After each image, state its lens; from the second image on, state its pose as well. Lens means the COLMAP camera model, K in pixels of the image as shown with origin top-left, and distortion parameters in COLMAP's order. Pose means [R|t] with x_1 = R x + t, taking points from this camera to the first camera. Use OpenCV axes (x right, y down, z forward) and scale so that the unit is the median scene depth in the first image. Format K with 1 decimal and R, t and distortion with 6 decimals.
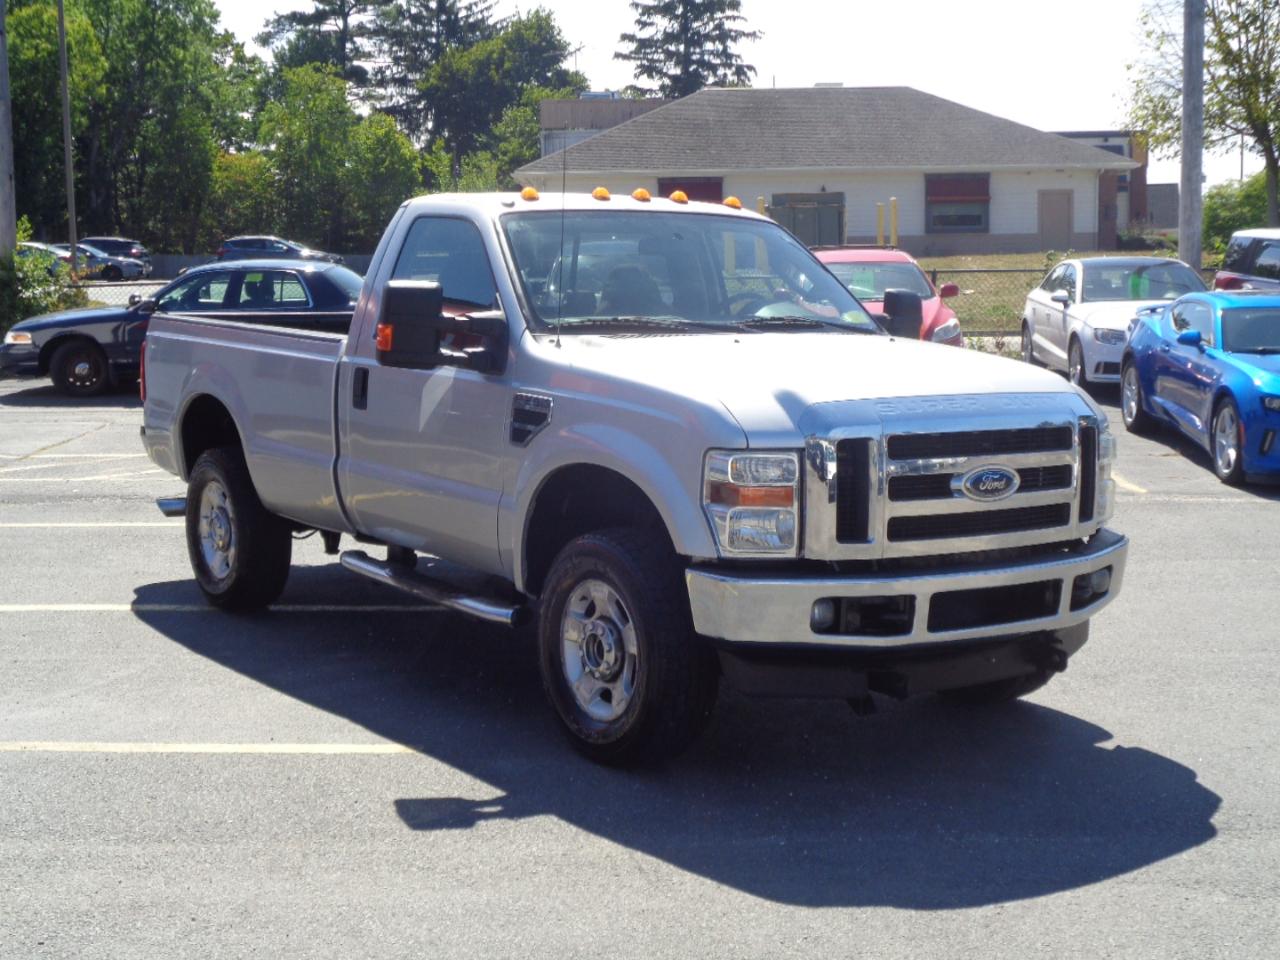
lens RADIAL K [[1933.8, 0, 640.0], [0, 1933.8, 480.0], [0, 0, 1]] dist [0.023498, 0.012074]
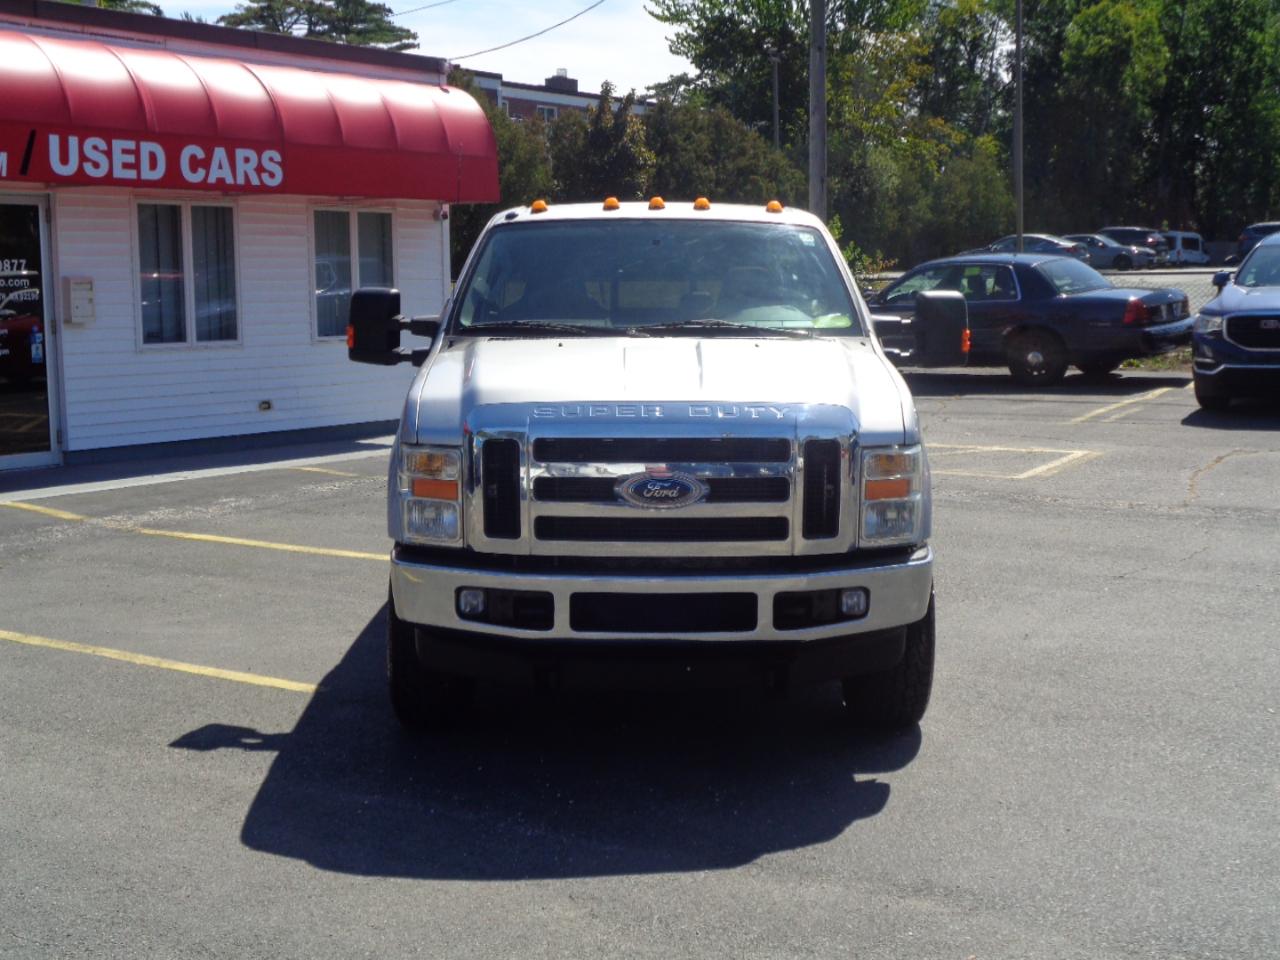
lens RADIAL K [[1933.8, 0, 640.0], [0, 1933.8, 480.0], [0, 0, 1]] dist [0.023498, 0.012074]
pose [[0.807182, 0.057239, -0.587520, 0.699443], [-0.052674, 0.998301, 0.024891, -0.025982], [0.587947, 0.010856, 0.808826, 0.164412]]
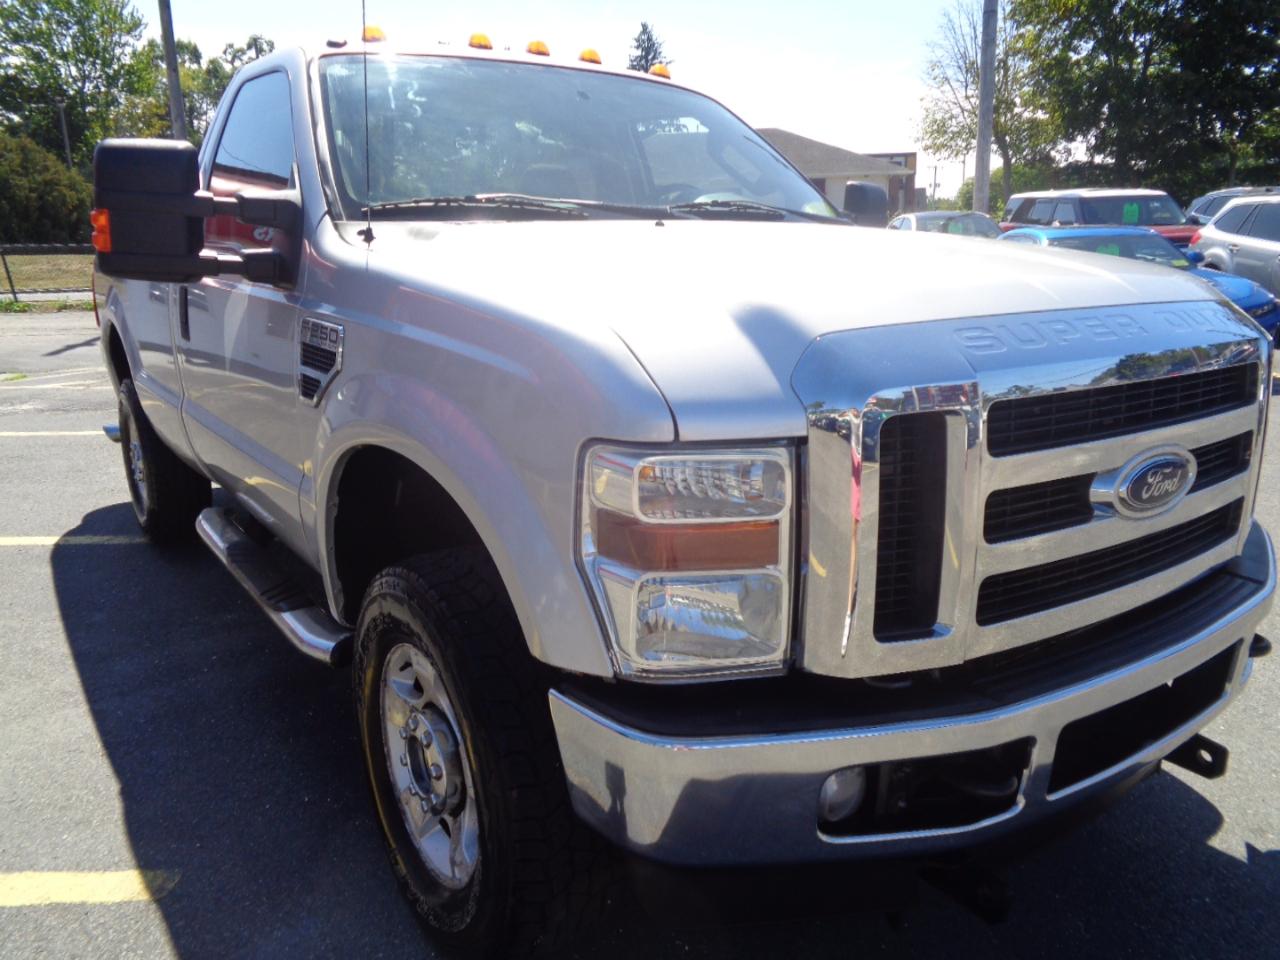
lens RADIAL K [[958.6, 0, 628.3], [0, 958.6, 472.5], [0, 0, 1]] dist [0.009826, 0.005199]
pose [[0.999861, -0.015554, -0.005952, 0.040308], [0.016160, 0.992527, 0.120949, -0.031066], [0.004026, -0.121028, 0.992641, 0.686088]]
